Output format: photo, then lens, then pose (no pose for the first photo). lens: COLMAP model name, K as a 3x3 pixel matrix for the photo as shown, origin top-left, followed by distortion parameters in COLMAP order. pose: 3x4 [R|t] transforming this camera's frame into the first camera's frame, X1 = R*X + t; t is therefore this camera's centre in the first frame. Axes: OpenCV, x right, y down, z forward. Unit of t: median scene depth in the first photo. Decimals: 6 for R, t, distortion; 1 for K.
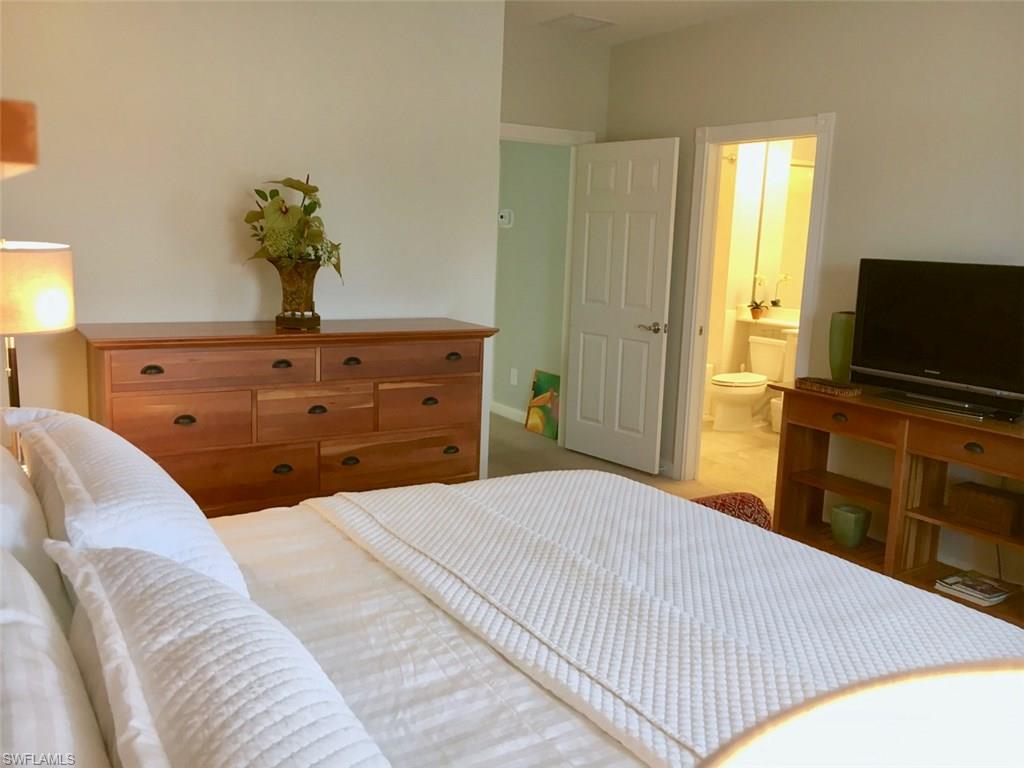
lens RADIAL K [[873.5, 0, 507.3], [0, 873.5, 383.0], [0, 0, 1]] dist [0.075682, -0.099132]
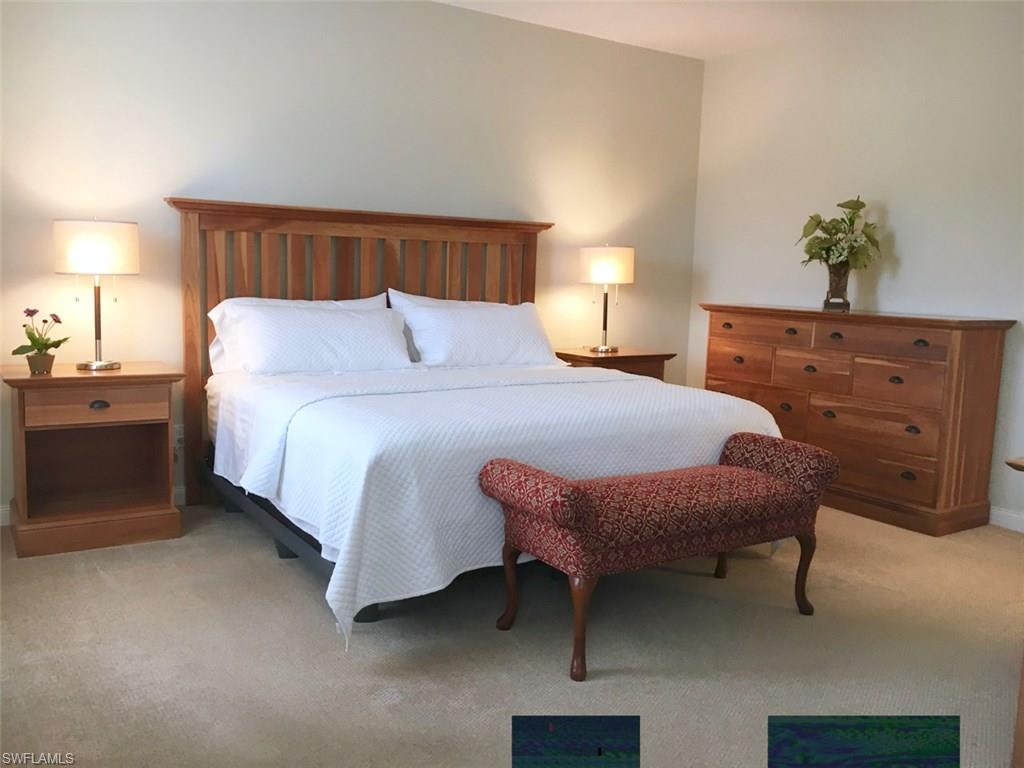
lens RADIAL K [[873.5, 0, 511.8], [0, 873.5, 382.8], [0, 0, 1]] dist [0.075682, -0.099132]
pose [[0.003509, 0.097640, -0.995216, 1.119606], [-0.181762, 0.978706, 0.095379, 0.006219], [0.983336, 0.180558, 0.021182, 0.526058]]
